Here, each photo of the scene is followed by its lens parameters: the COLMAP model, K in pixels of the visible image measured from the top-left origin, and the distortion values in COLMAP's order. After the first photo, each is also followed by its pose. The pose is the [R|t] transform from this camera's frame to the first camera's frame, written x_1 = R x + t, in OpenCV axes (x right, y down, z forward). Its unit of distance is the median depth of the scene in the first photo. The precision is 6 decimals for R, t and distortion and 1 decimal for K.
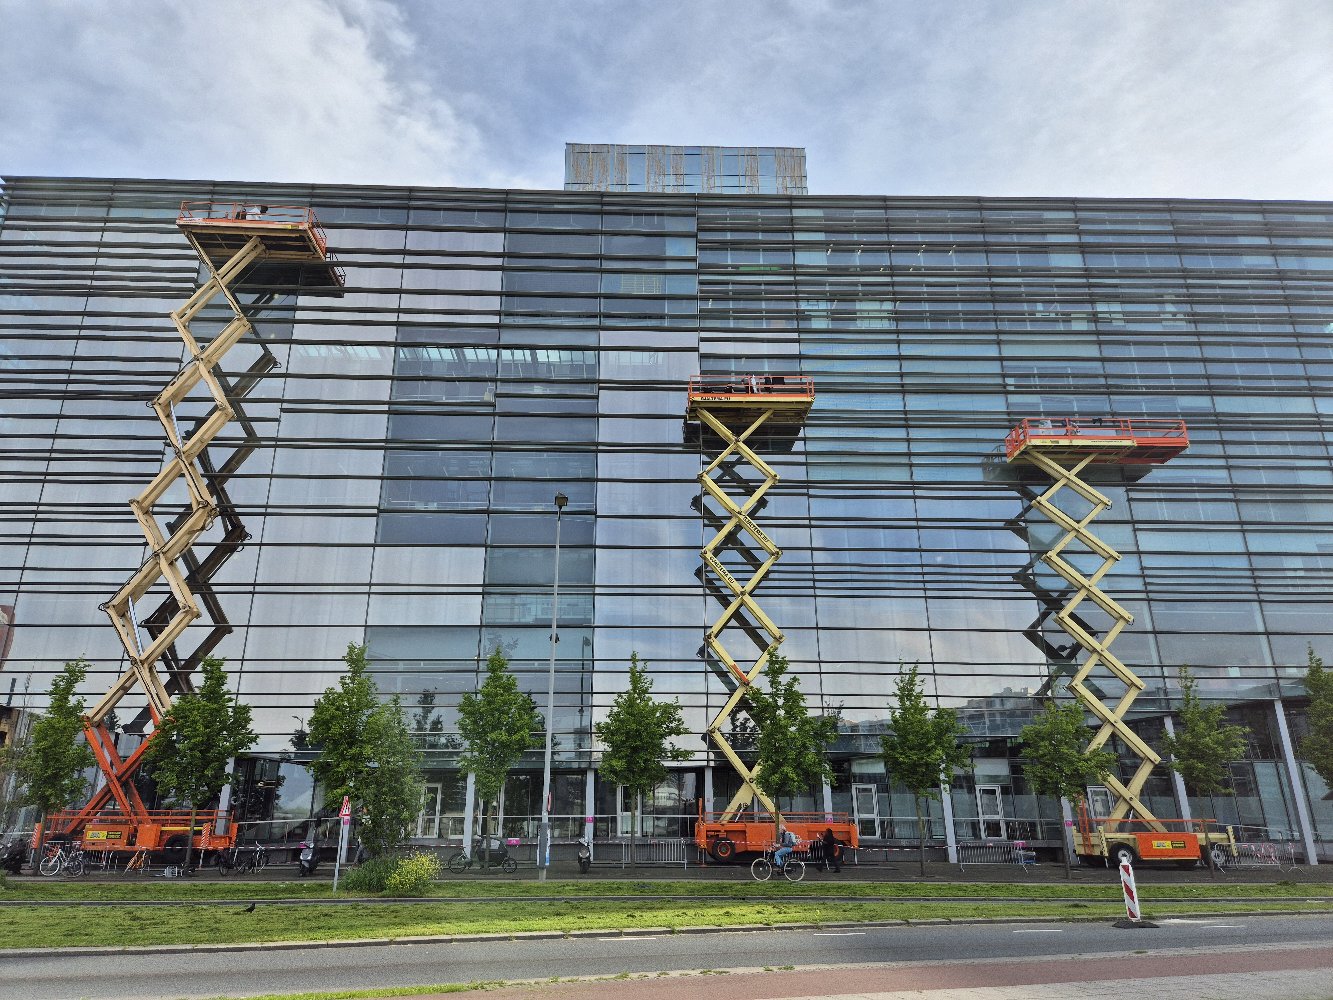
lens RADIAL K [[873.8, 0, 669.6], [0, 873.8, 535.0], [0, 0, 1]] dist [0.051685, -0.046258]
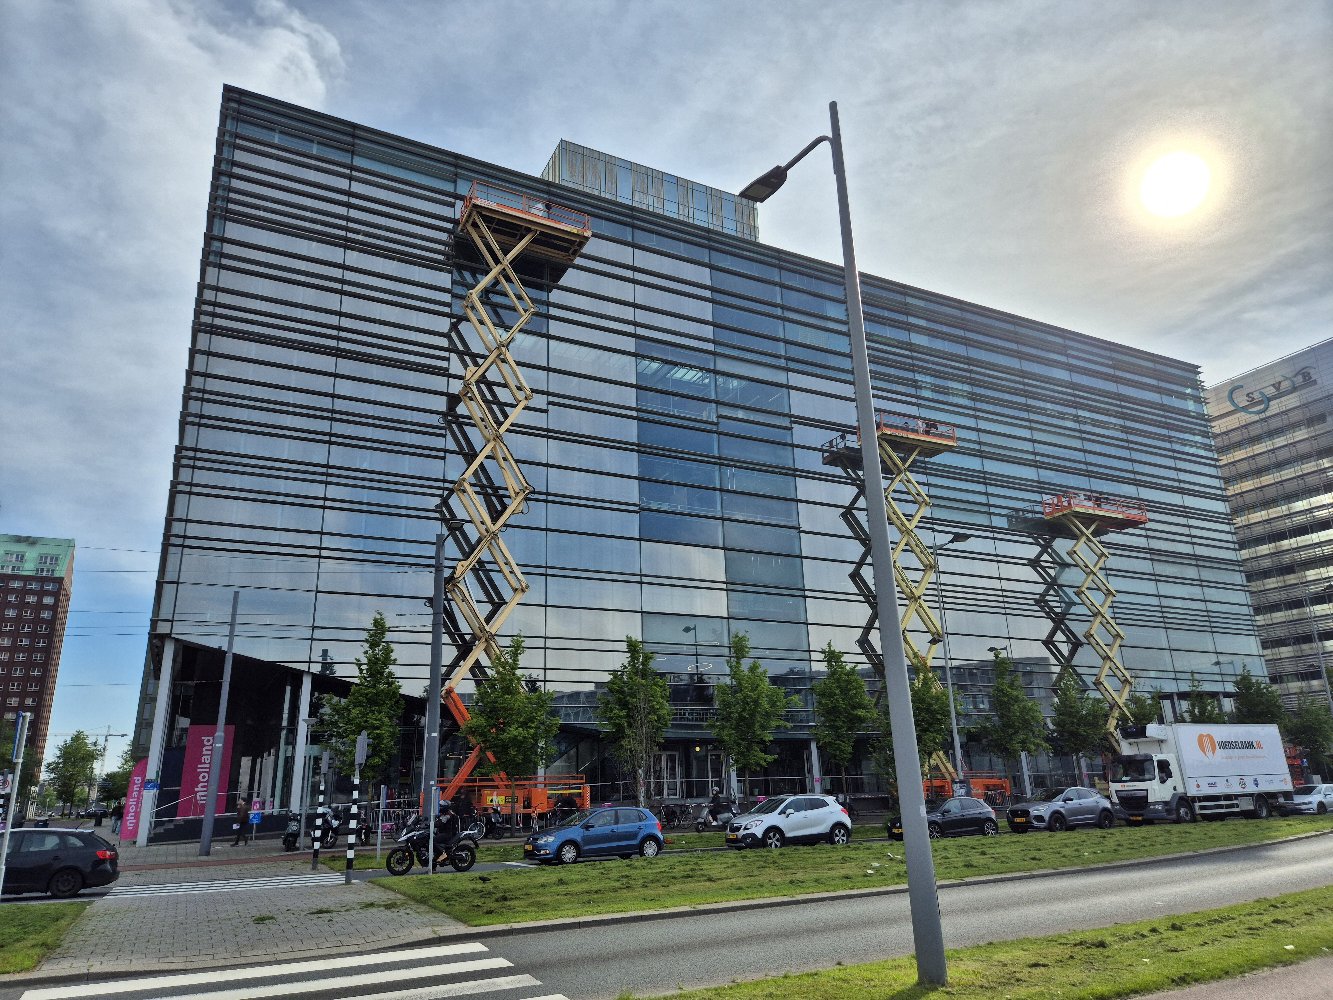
lens RADIAL K [[873.8, 0, 639.7], [0, 873.8, 534.6], [0, 0, 1]] dist [0.051685, -0.046258]
pose [[0.908364, 0.090660, 0.408235, -0.753183], [-0.104334, 0.994478, 0.011301, -0.007076], [-0.404956, -0.052858, 0.912807, -0.011707]]
